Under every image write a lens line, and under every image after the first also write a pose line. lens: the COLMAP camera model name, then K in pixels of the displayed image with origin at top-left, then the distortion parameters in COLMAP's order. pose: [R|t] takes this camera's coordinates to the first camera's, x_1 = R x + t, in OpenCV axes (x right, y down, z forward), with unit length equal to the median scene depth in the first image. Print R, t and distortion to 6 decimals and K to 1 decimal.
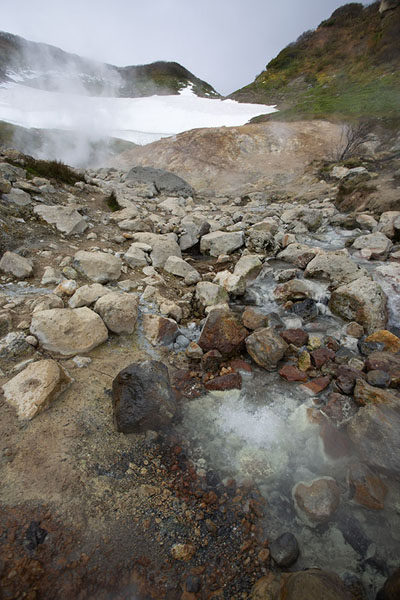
lens RADIAL K [[288.8, 0, 200.7], [0, 288.8, 297.8], [0, 0, 1]] dist [-0.027001, 0.001938]
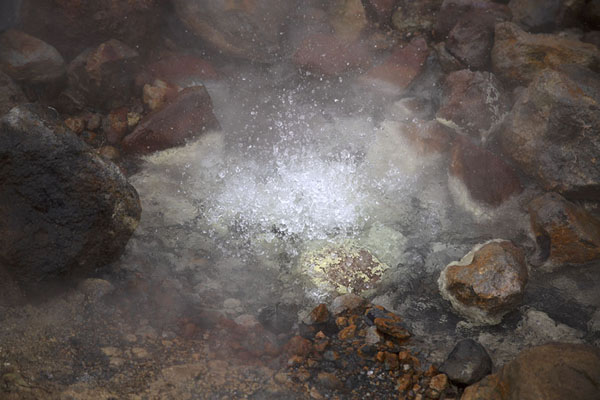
lens RADIAL K [[1515.1, 0, 299.4], [0, 1515.1, 199.0], [0, 0, 1]] dist [0.334239, 0.000000]
pose [[0.859666, -0.279810, 0.427412, -0.829191], [0.136445, 0.932026, 0.335725, -0.300343], [-0.492298, -0.230293, 0.839409, -0.878500]]
